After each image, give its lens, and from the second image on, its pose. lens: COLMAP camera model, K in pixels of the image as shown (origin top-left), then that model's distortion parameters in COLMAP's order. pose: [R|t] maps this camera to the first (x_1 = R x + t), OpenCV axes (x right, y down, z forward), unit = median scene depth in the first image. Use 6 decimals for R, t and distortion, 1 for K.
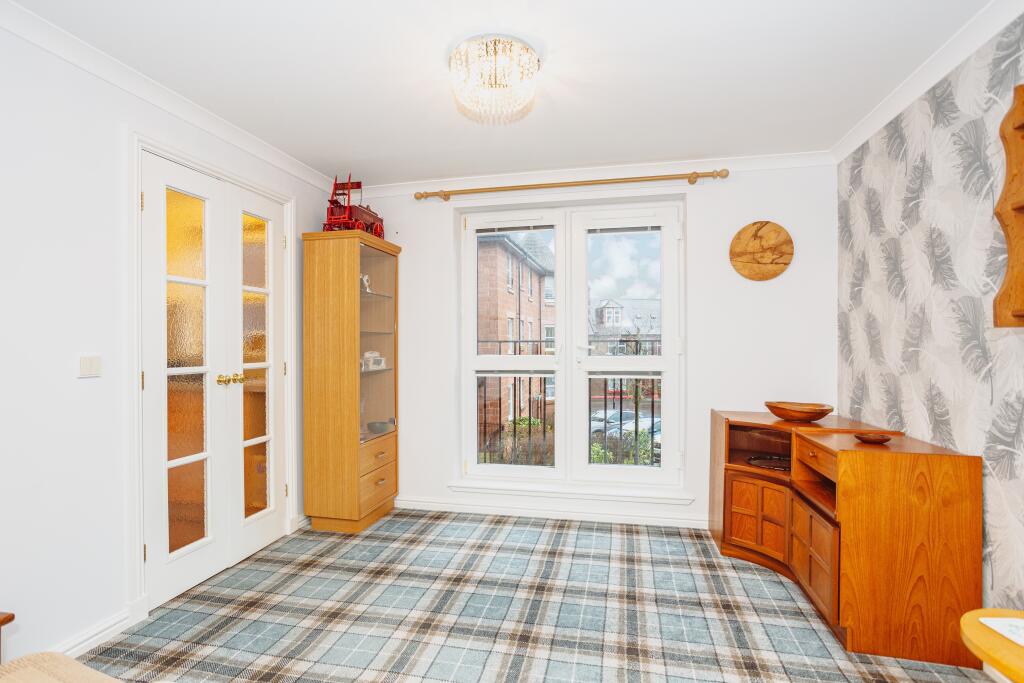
lens RADIAL K [[489.0, 0, 522.8], [0, 489.0, 344.2], [0, 0, 1]] dist [-0.044672, 0.030249]
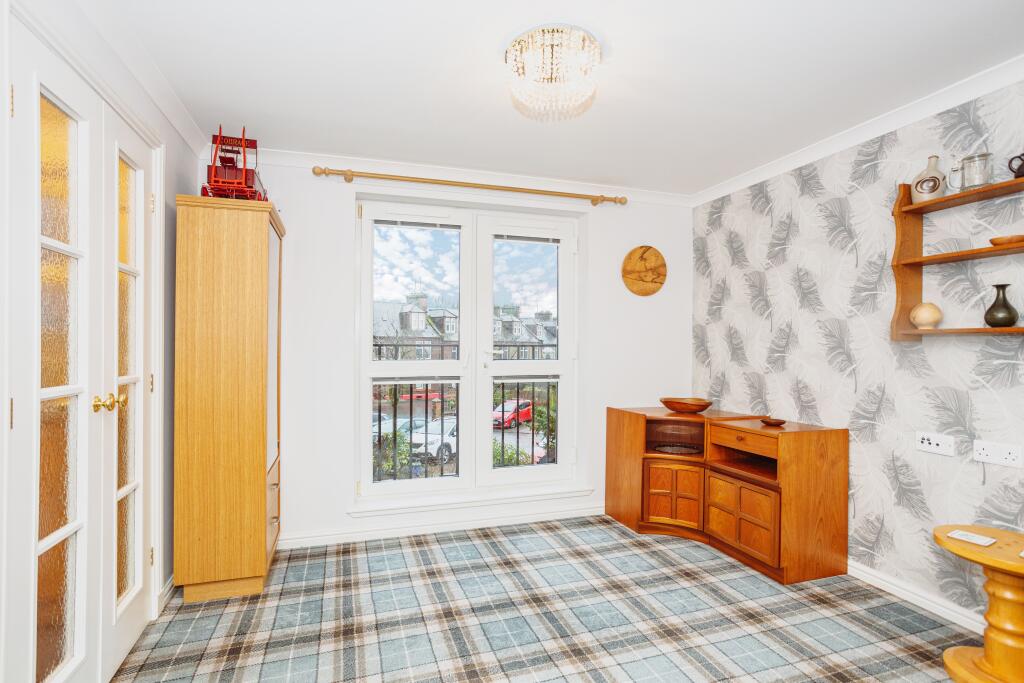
lens RADIAL K [[482.2, 0, 503.8], [0, 482.2, 343.8], [0, 0, 1]] dist [-0.045398, 0.029692]
pose [[0.871840, 0.008018, 0.489726, -0.389618], [-0.005823, 0.999965, -0.006006, -0.005579], [-0.489757, 0.002385, 0.871856, 0.150584]]
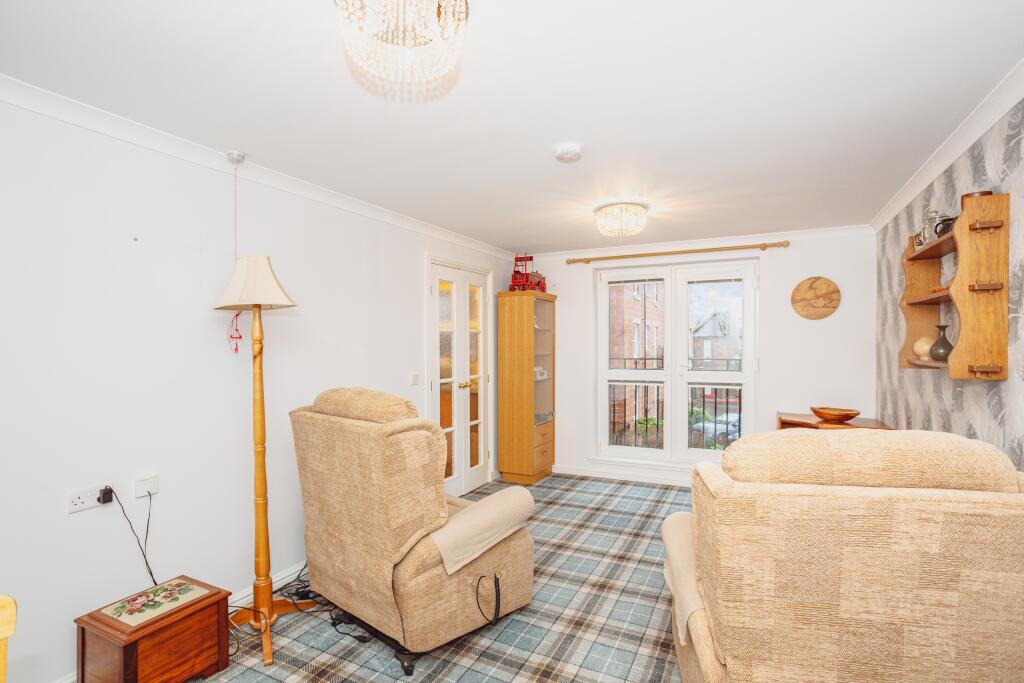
lens RADIAL K [[483.2, 0, 539.9], [0, 483.2, 348.3], [0, 0, 1]] dist [-0.042966, 0.050720]
pose [[0.974784, 0.001604, -0.223145, 0.031742], [-0.000344, 0.999984, 0.005684, -0.058391], [0.223151, -0.005464, 0.974769, -0.521822]]
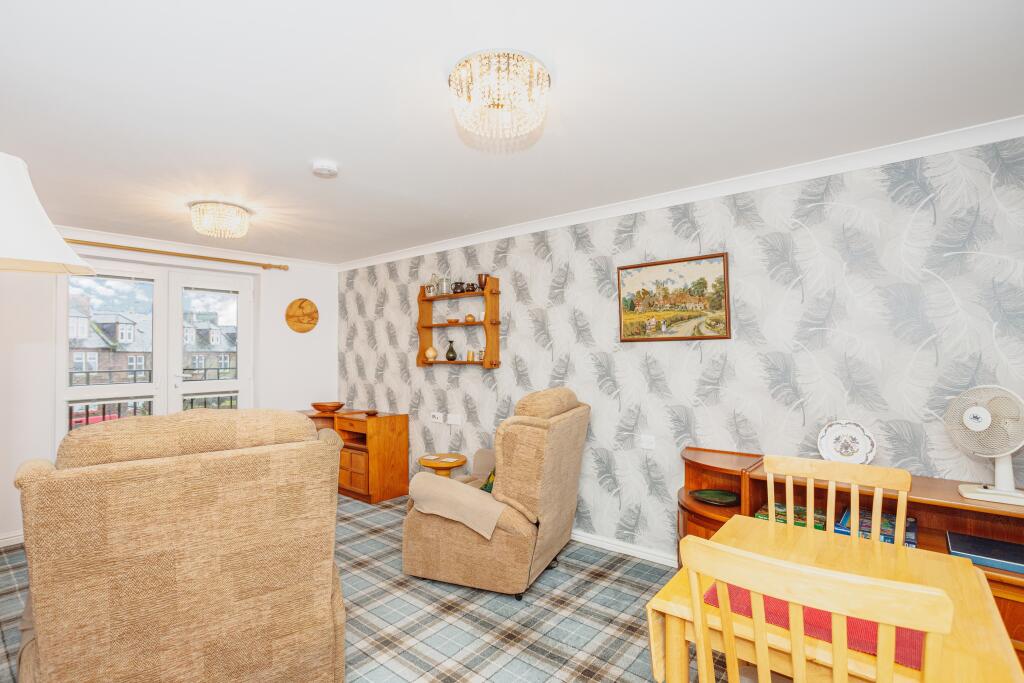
lens RADIAL K [[482.9, 0, 468.0], [0, 482.9, 343.3], [0, 0, 1]] dist [-0.057174, 0.029210]
pose [[0.516788, 0.016340, 0.855958, -0.666587], [0.008854, 0.999662, -0.024429, -0.050013], [-0.856068, 0.020204, 0.516469, -0.378227]]
